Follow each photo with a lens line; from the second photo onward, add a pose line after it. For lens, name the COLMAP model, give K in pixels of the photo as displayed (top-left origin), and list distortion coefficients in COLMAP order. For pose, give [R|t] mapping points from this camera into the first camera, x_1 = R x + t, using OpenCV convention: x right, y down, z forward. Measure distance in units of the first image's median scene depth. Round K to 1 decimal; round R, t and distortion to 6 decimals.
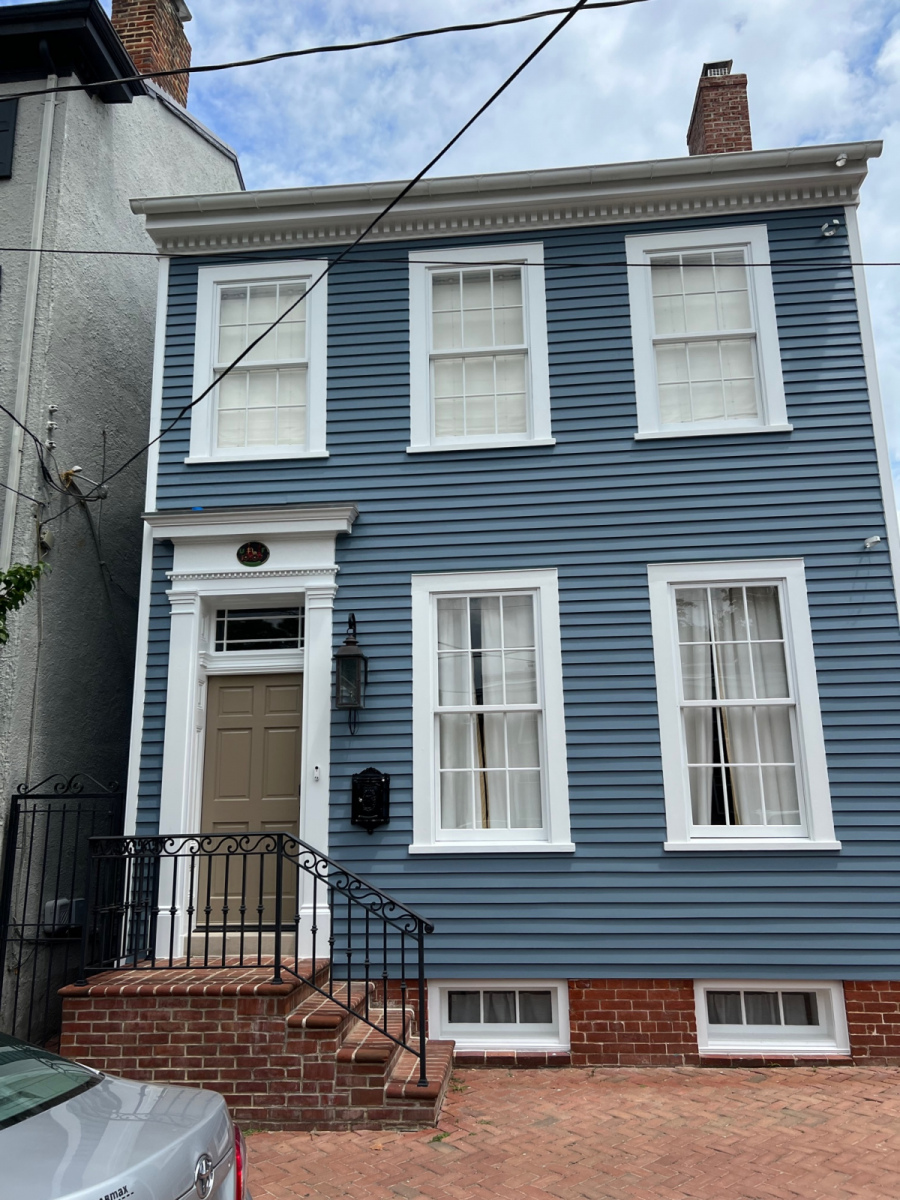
lens RADIAL K [[907.4, 0, 452.7], [0, 907.4, 598.8], [0, 0, 1]] dist [0.012687, -0.023876]
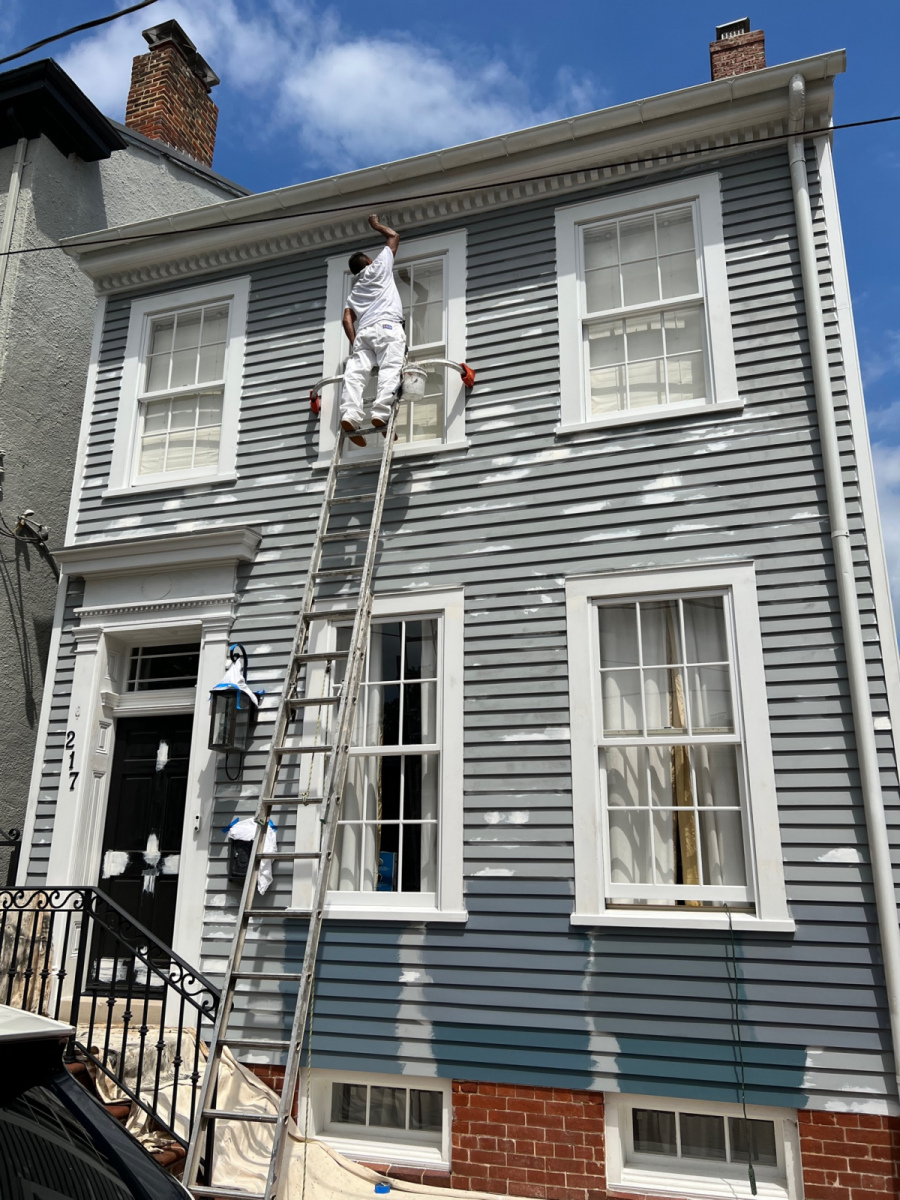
lens RADIAL K [[907.4, 0, 445.9], [0, 907.4, 599.1], [0, 0, 1]] dist [0.012687, -0.023876]
pose [[0.974507, -0.040688, -0.220637, 0.286903], [0.026907, 0.997515, -0.065110, 0.033737], [0.222738, 0.057514, 0.973180, 0.154301]]
